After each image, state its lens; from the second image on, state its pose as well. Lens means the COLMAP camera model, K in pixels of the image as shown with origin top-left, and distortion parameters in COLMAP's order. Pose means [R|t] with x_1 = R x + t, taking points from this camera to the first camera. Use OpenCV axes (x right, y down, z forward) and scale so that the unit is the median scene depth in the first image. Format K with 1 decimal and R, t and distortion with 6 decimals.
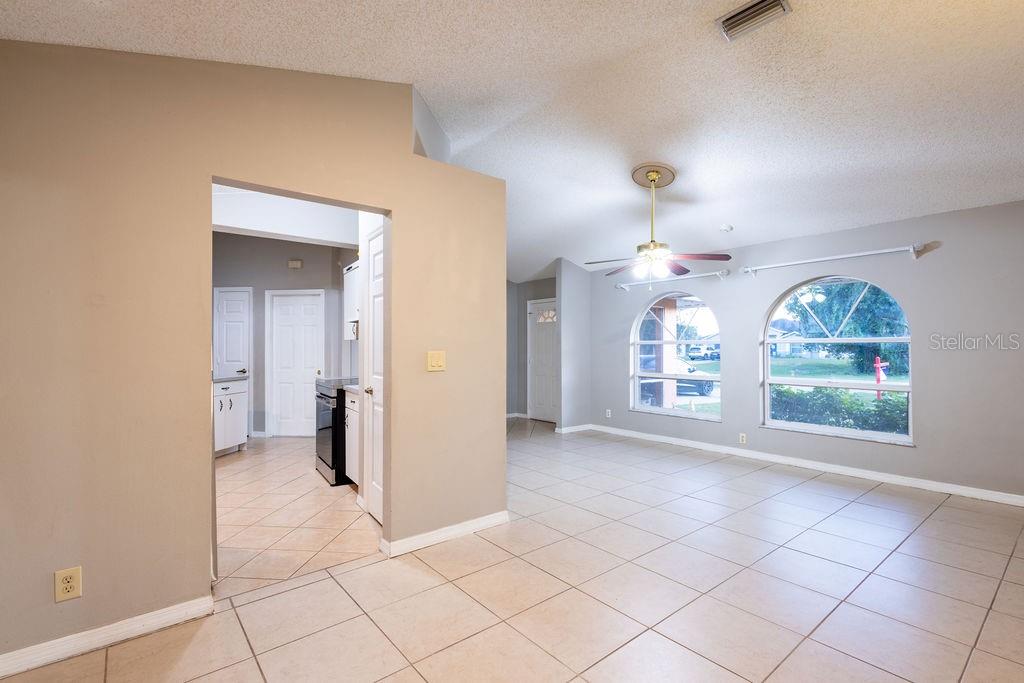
lens RADIAL K [[478.5, 0, 515.2], [0, 478.5, 339.0], [0, 0, 1]] dist [0.005427, -0.000928]
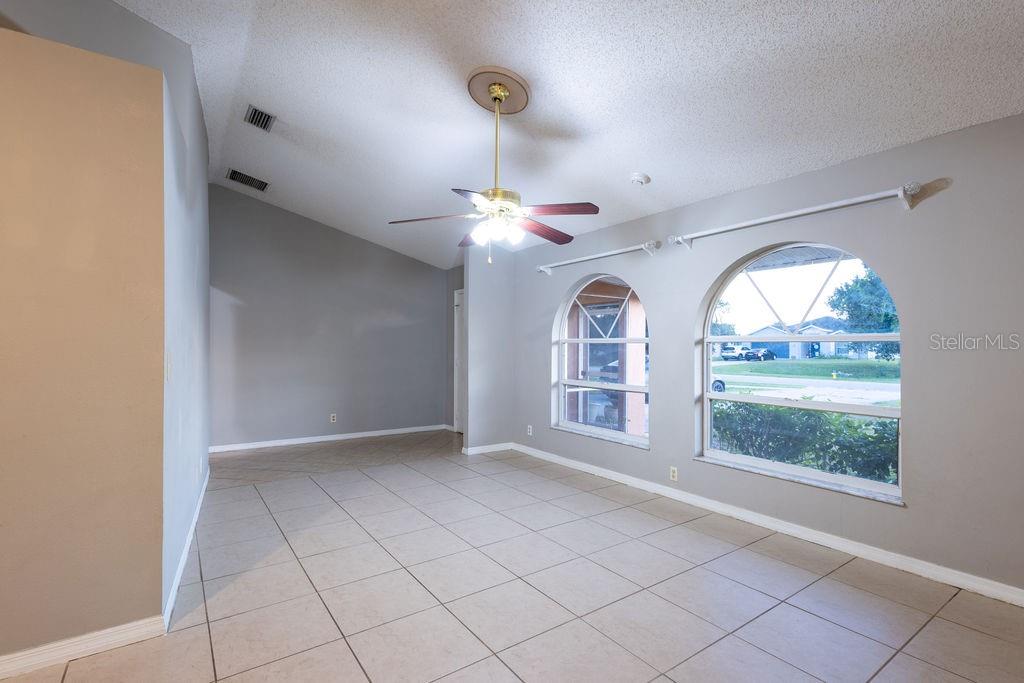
lens RADIAL K [[478.5, 0, 517.2], [0, 478.5, 342.0], [0, 0, 1]] dist [0.005427, -0.000928]
pose [[0.997177, 0.003773, -0.074991, 0.241099], [-0.003065, 0.999950, 0.009555, 0.002088], [0.075023, -0.009298, 0.997138, 0.216544]]
